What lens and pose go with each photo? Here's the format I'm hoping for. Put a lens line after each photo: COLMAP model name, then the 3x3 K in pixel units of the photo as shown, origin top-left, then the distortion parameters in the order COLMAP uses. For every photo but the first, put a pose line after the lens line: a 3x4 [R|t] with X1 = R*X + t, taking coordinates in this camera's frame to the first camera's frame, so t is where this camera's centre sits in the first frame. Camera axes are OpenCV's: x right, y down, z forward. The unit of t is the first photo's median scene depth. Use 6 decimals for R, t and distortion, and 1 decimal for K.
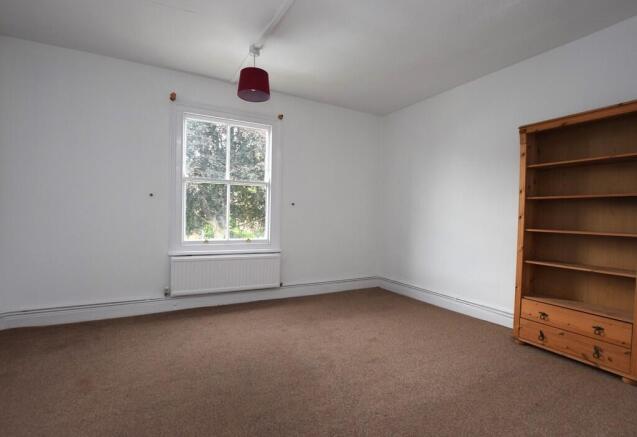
lens RADIAL K [[306.8, 0, 317.4], [0, 306.8, 219.4], [0, 0, 1]] dist [-0.021682, -0.000009]
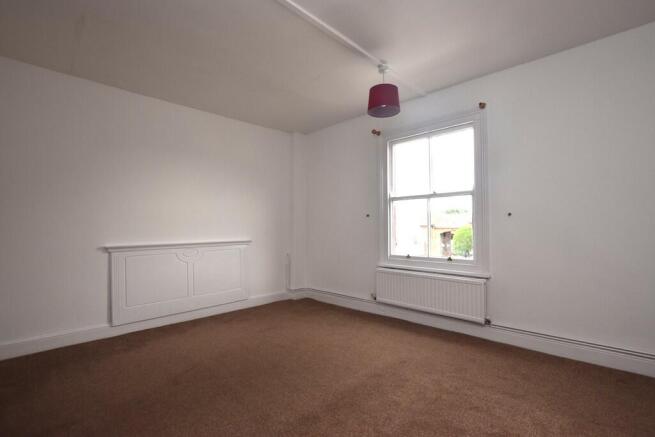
lens RADIAL K [[304.4, 0, 326.8], [0, 304.4, 219.7], [0, 0, 1]] dist [0.003660, 0.000148]
pose [[0.301338, -0.054971, -0.951931, 0.561993], [-0.015814, 0.997911, -0.062632, 0.016934], [0.953386, 0.033927, 0.299839, 0.443354]]
